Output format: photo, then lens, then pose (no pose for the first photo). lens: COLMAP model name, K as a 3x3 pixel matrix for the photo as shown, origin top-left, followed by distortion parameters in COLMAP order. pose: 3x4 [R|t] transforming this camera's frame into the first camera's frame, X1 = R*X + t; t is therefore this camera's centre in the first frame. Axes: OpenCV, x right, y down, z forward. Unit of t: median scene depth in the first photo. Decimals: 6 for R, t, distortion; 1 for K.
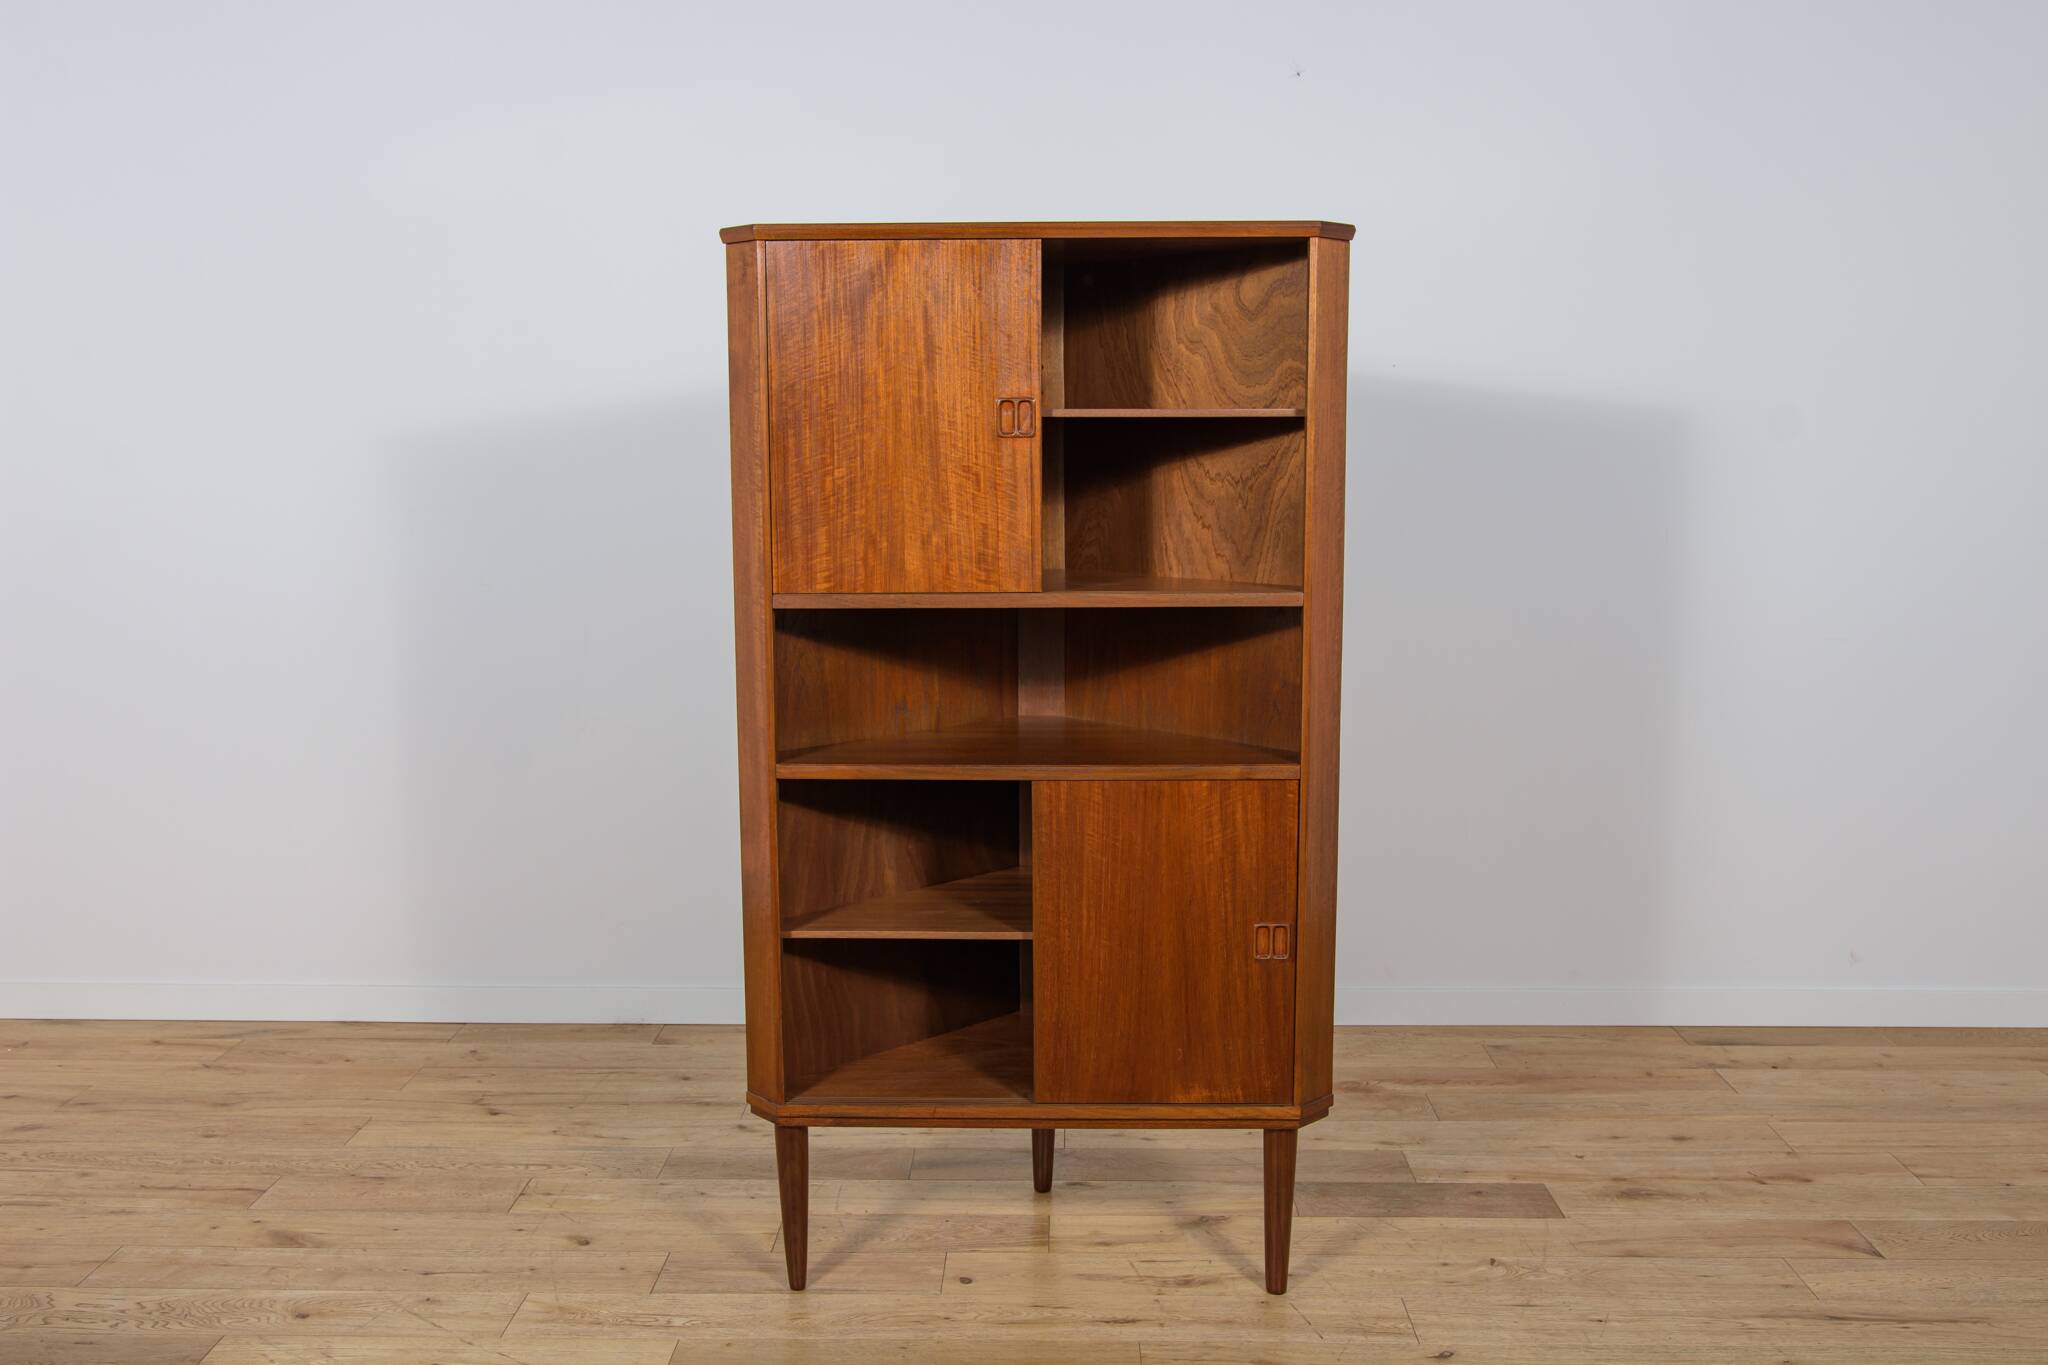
lens RADIAL K [[1890.3, 0, 1030.4], [0, 1890.3, 678.6], [0, 0, 1]] dist [-0.016521, 0.018356]
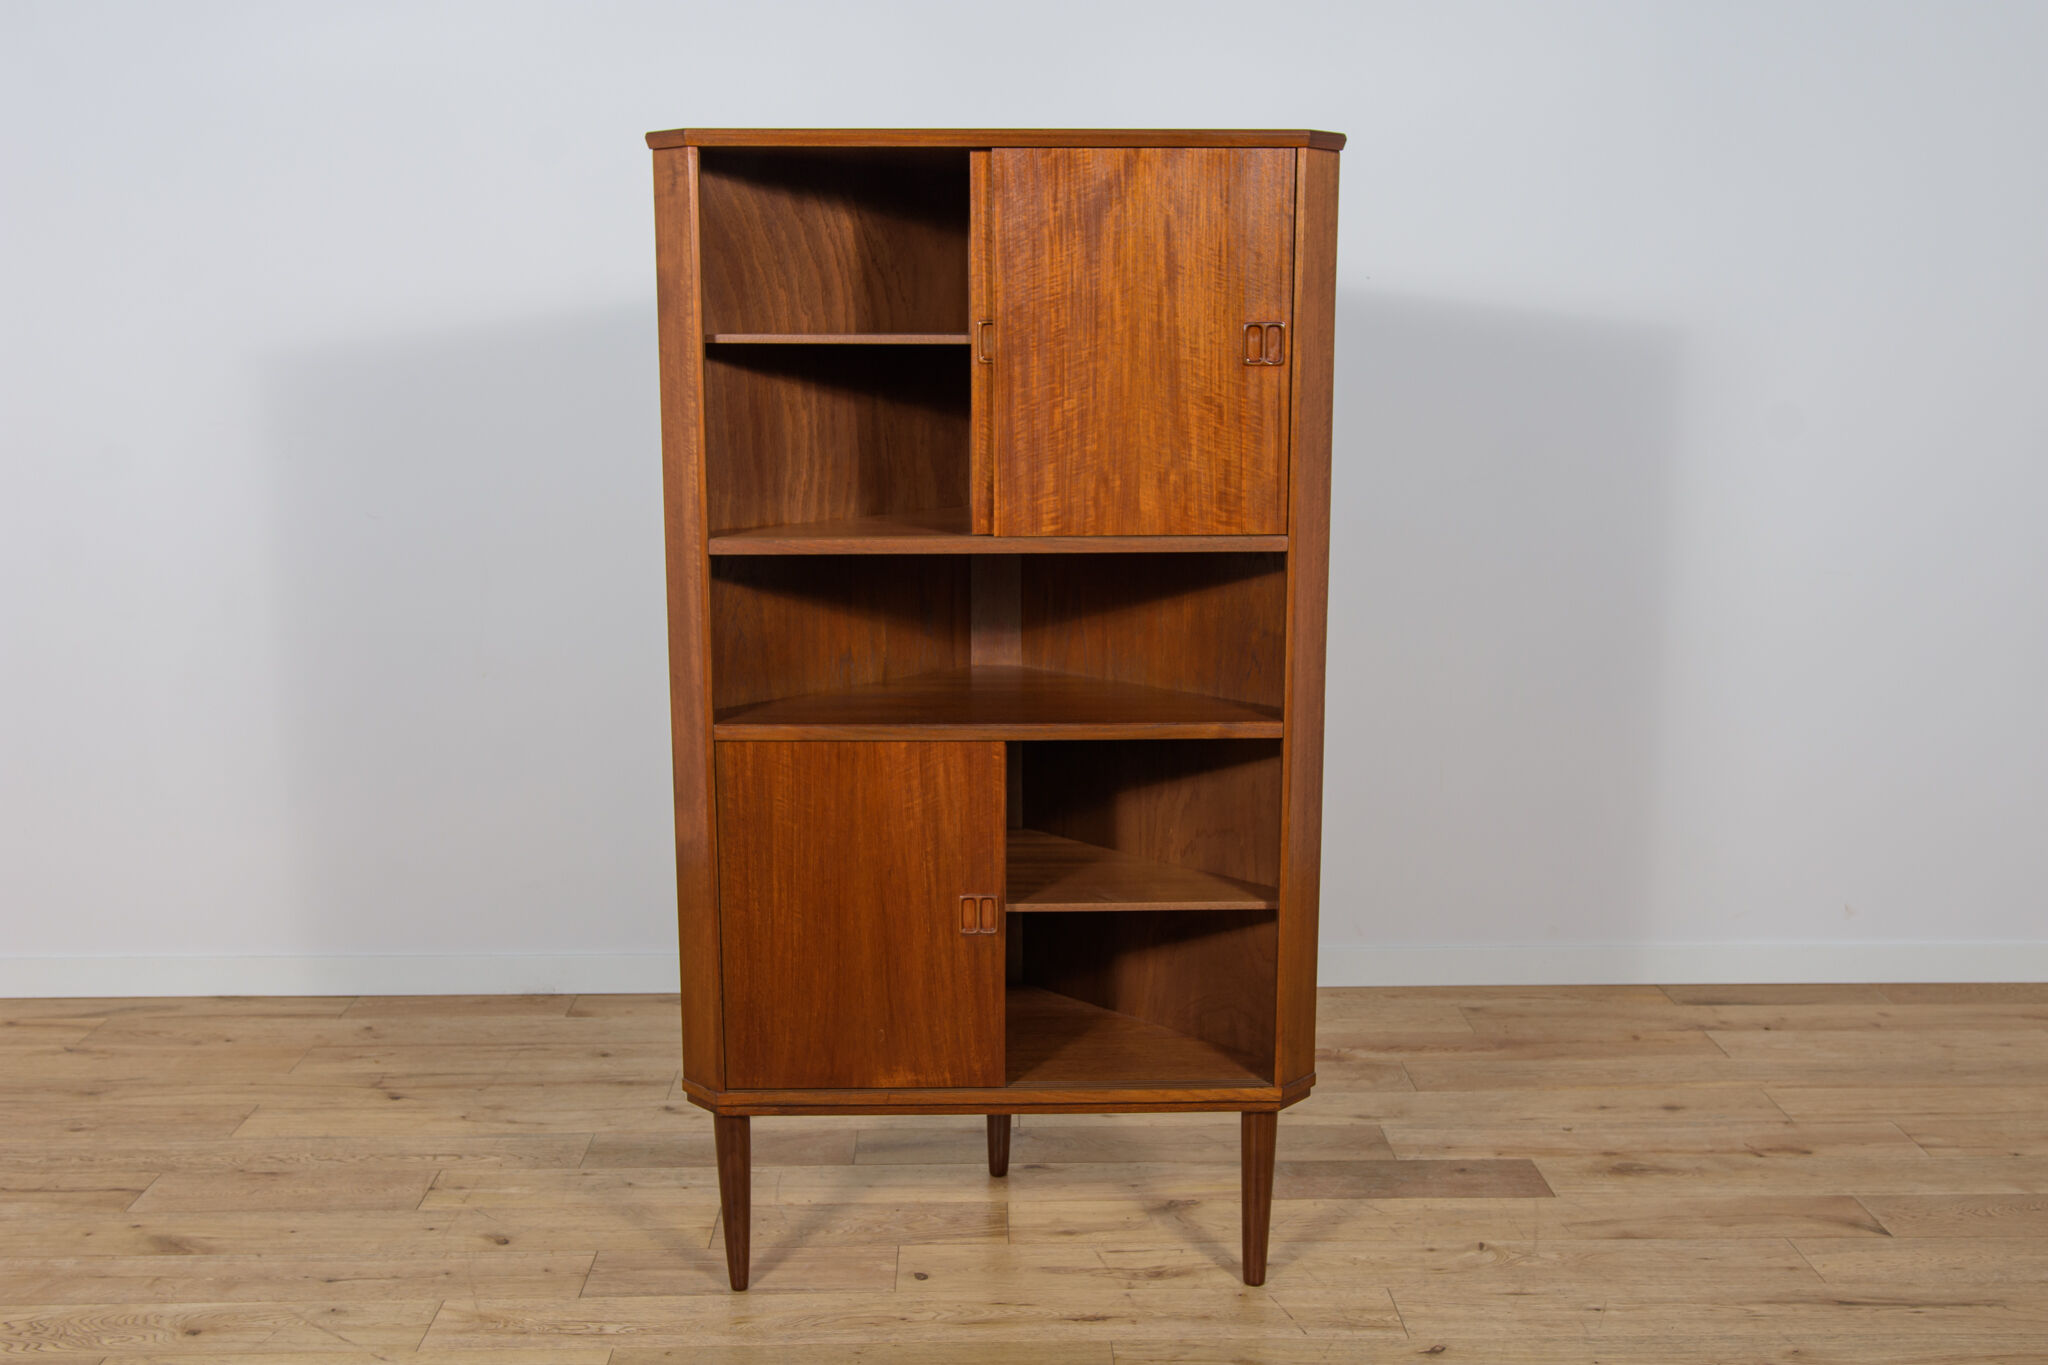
lens RADIAL K [[2028.4, 0, 1038.1], [0, 2028.4, 683.6], [0, 0, 1]] dist [0.014753, 0.000000]
pose [[0.998917, -0.004858, 0.046278, -0.021429], [0.002815, 0.999023, 0.044106, -0.016408], [-0.046447, -0.043928, 0.997954, 0.012068]]
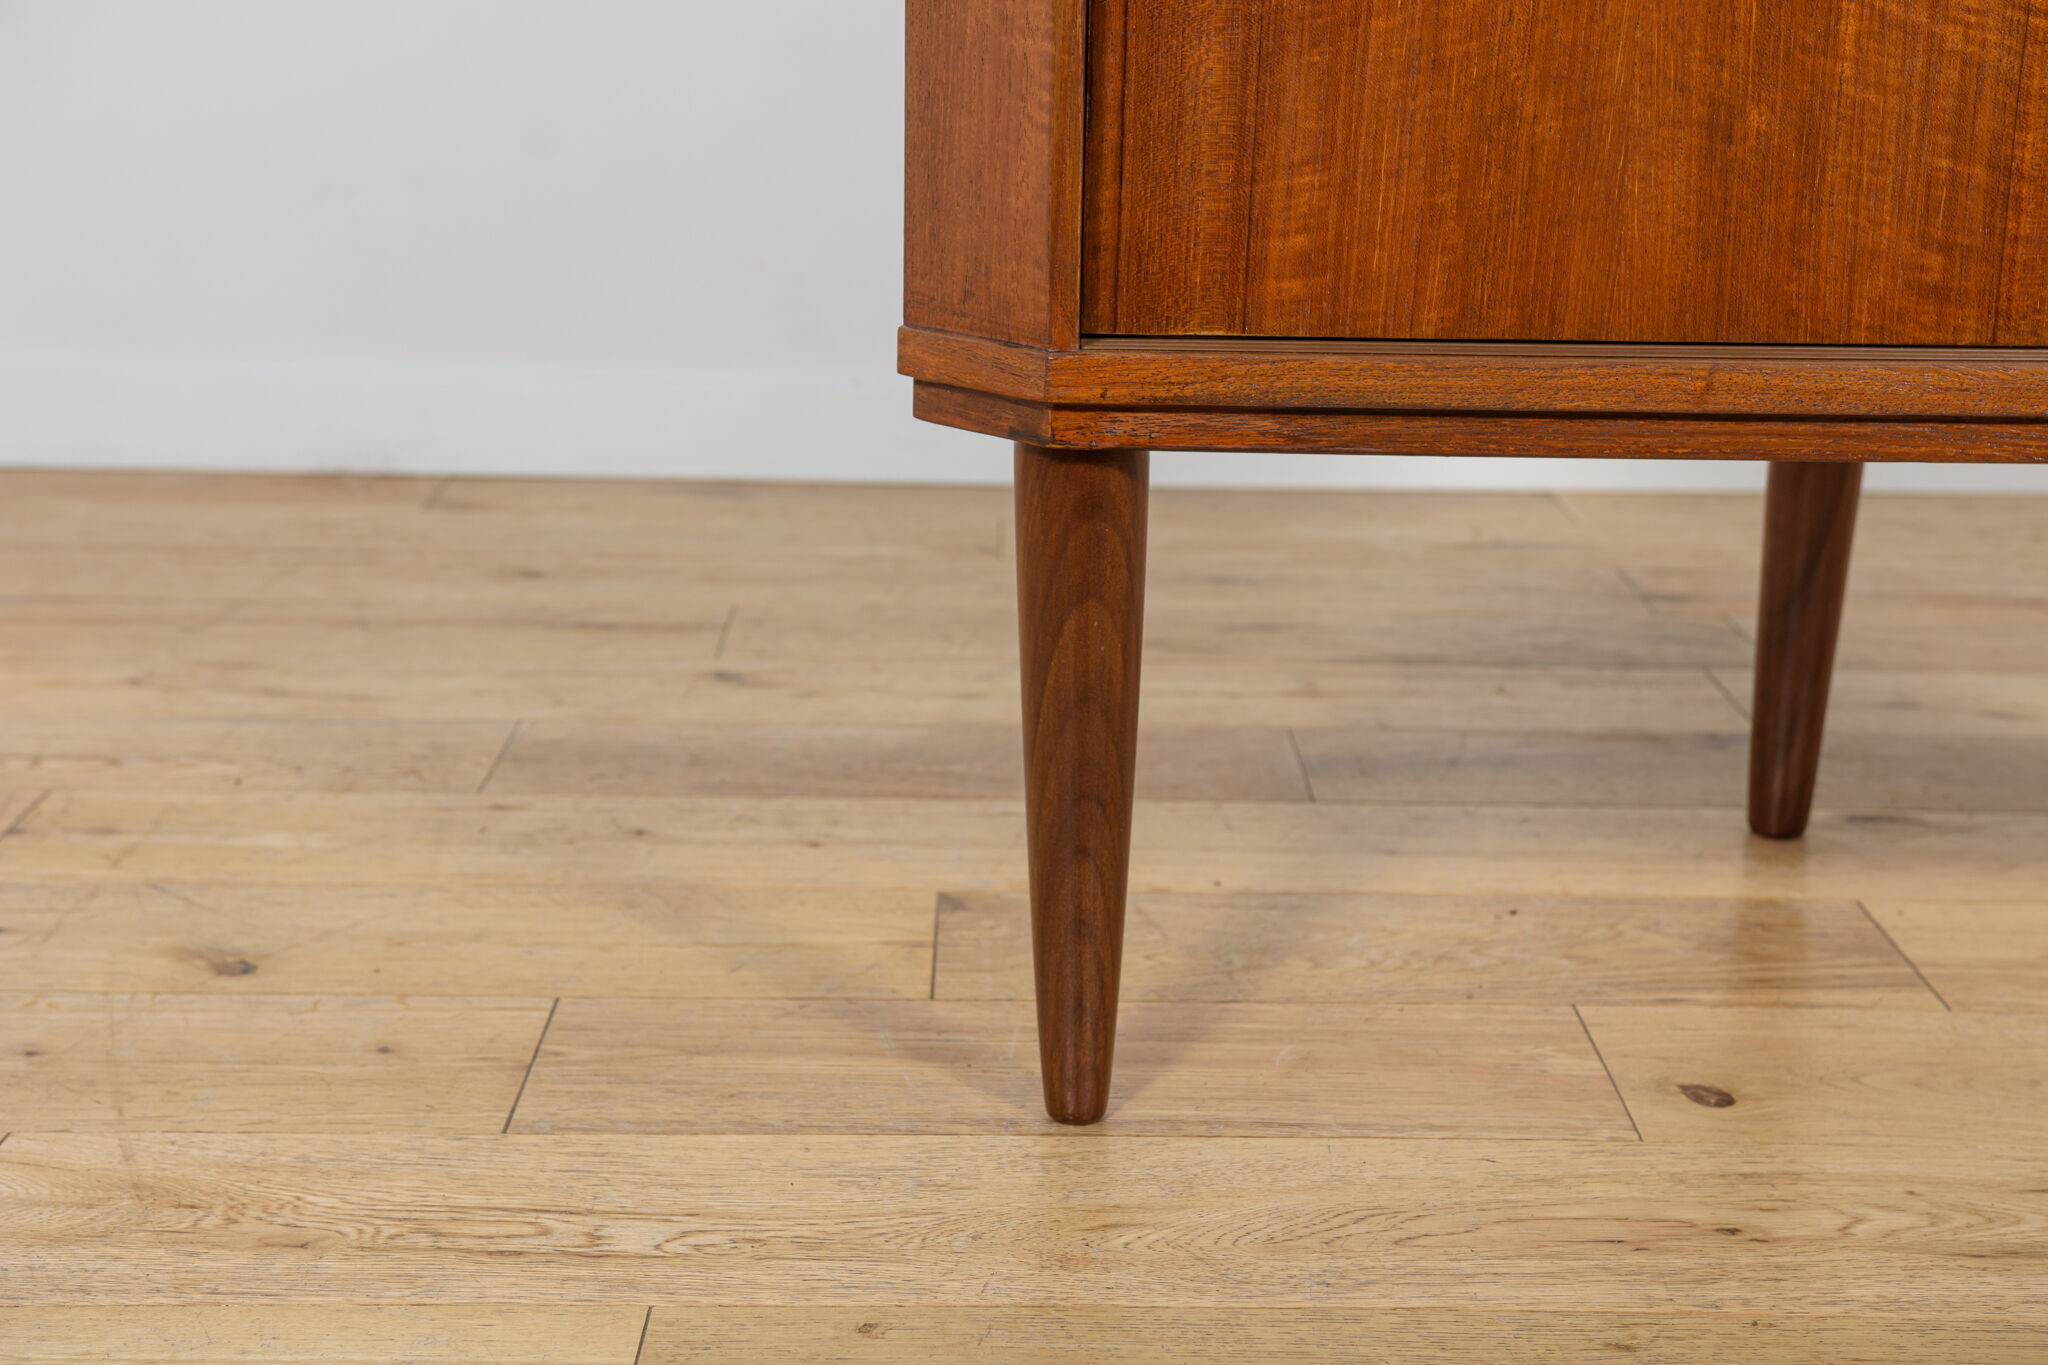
lens RADIAL K [[3099.5, 0, 1056.6], [0, 3099.5, 650.0], [0, 0, 1]] dist [0.112161, 0.000000]
pose [[0.999512, 0.010764, 0.029329, -0.136667], [-0.014320, 0.992194, 0.123876, 0.203305], [-0.027767, -0.124236, 0.991864, 0.575445]]
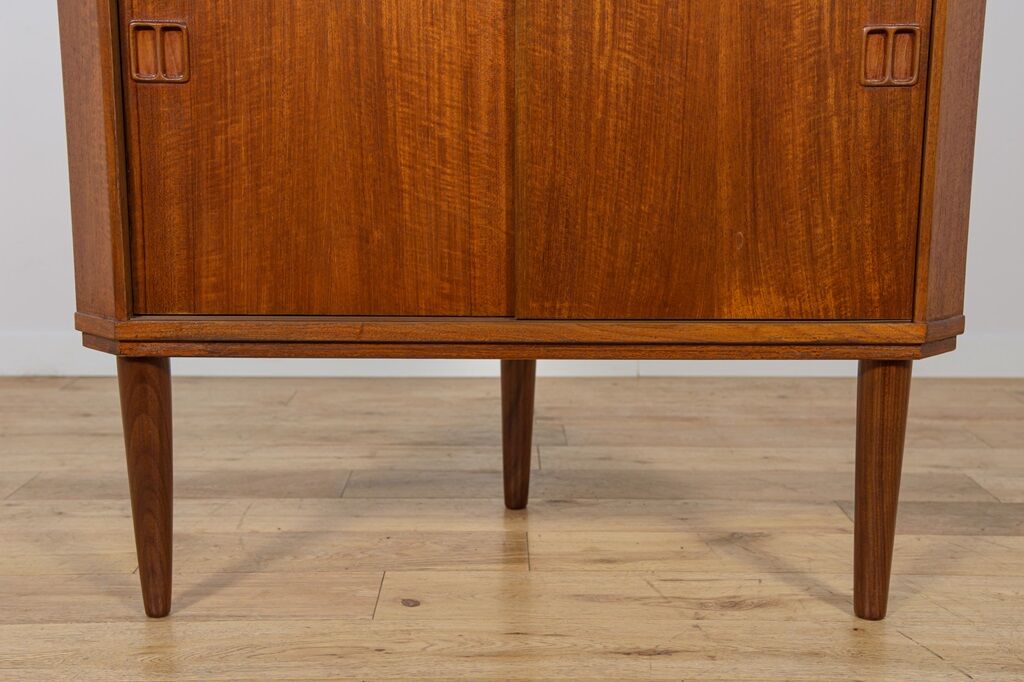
lens RADIAL K [[1361.8, 0, 516.4], [0, 1361.8, 315.7], [0, 0, 1]] dist [0.096097, 0.000000]
pose [[0.999575, 0.003222, 0.028974, -0.010591], [-0.003856, 0.999754, 0.021862, 0.202120], [-0.028896, -0.021964, 0.999341, 0.501538]]
